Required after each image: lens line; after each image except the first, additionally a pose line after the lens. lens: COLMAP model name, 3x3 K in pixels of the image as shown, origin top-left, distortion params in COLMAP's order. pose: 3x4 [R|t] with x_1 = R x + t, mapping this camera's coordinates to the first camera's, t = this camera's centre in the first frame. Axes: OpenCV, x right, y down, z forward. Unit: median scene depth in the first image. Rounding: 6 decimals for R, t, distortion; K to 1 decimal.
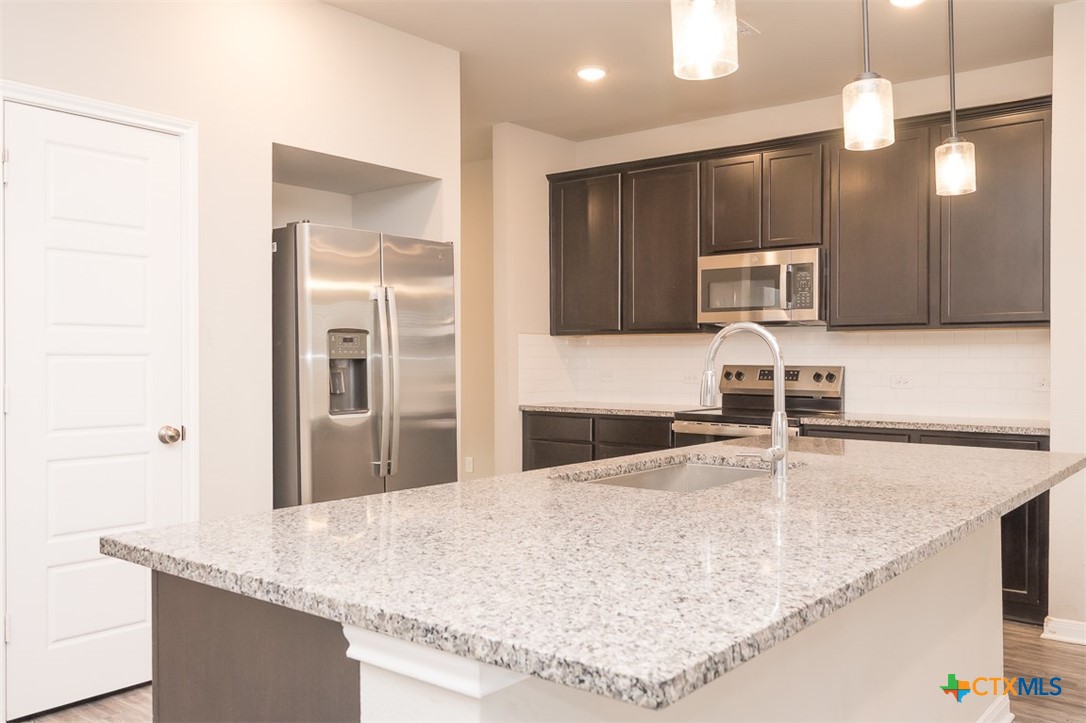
lens RADIAL K [[883.7, 0, 498.1], [0, 883.7, 360.8], [0, 0, 1]] dist [-0.005225, -0.001382]
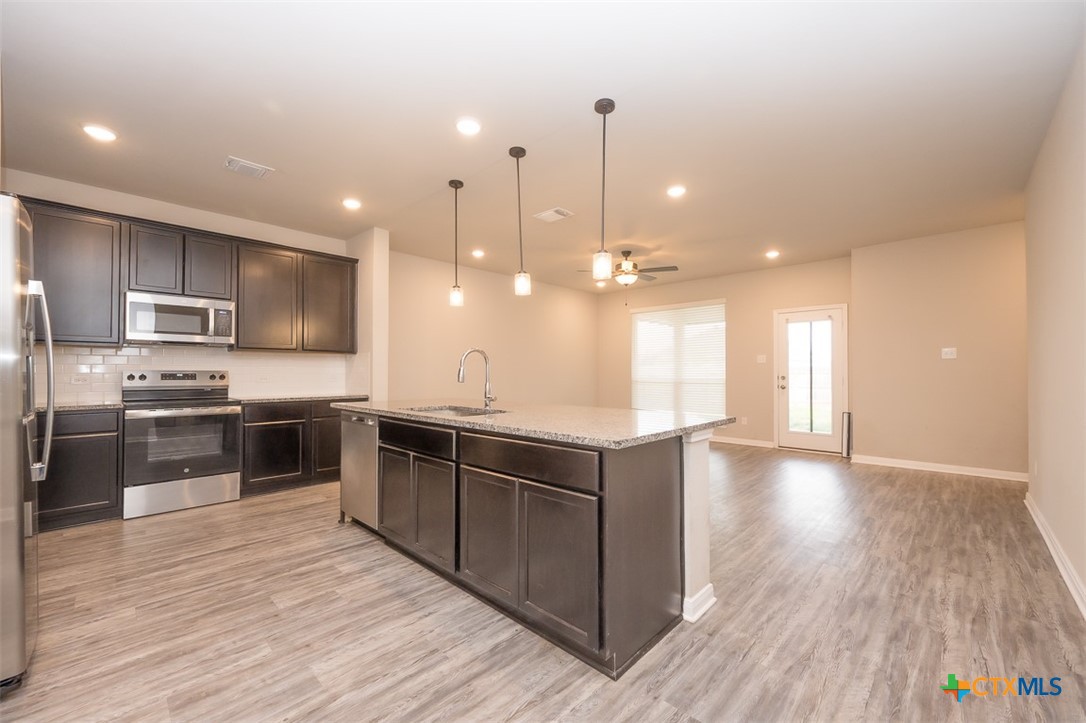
lens RADIAL K [[433.0, 0, 542.9], [0, 433.0, 372.0], [0, 0, 1]] dist [-0.002120, -0.000130]
pose [[0.052467, 0.000716, 0.998622, -0.456498], [0.005709, 0.999983, -0.001017, 0.013604], [-0.998606, 0.005754, 0.052462, 0.348778]]
